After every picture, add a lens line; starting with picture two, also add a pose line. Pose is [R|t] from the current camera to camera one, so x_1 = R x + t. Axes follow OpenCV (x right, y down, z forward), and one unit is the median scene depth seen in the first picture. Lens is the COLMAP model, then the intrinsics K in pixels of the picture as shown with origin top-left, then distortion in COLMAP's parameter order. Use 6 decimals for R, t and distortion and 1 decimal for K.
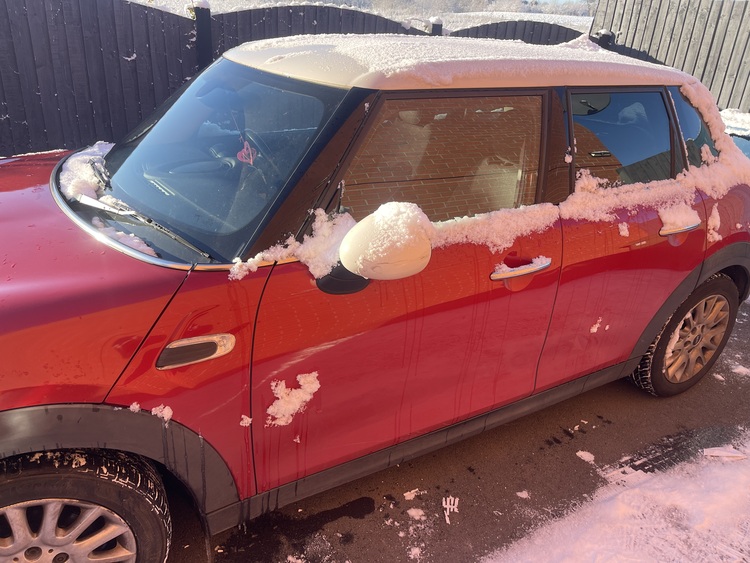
lens RADIAL K [[583.8, 0, 373.2], [0, 583.8, 281.5], [0, 0, 1]] dist [0.047922, -0.089537]
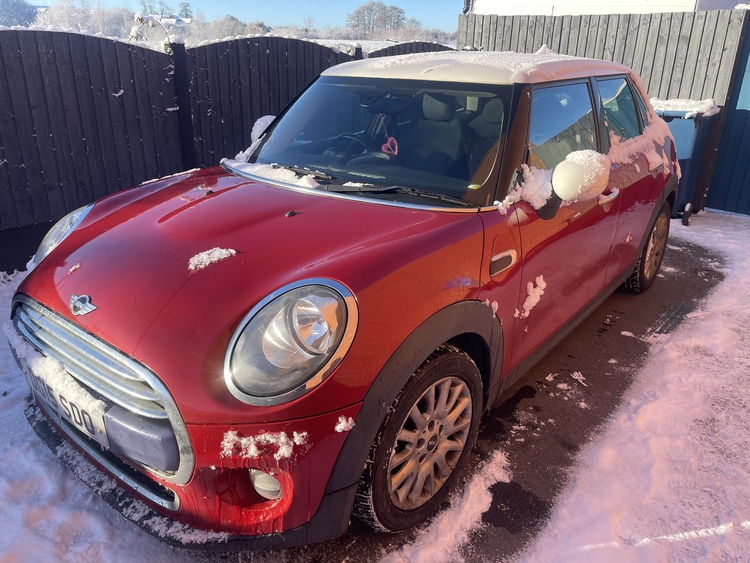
lens RADIAL K [[583.8, 0, 374.5], [0, 583.8, 275.5], [0, 0, 1]] dist [0.047922, -0.089537]
pose [[0.931722, -0.176841, 0.317208, -0.401133], [0.192526, 0.981117, -0.018535, 0.043729], [-0.307940, 0.078340, 0.948175, -0.105667]]
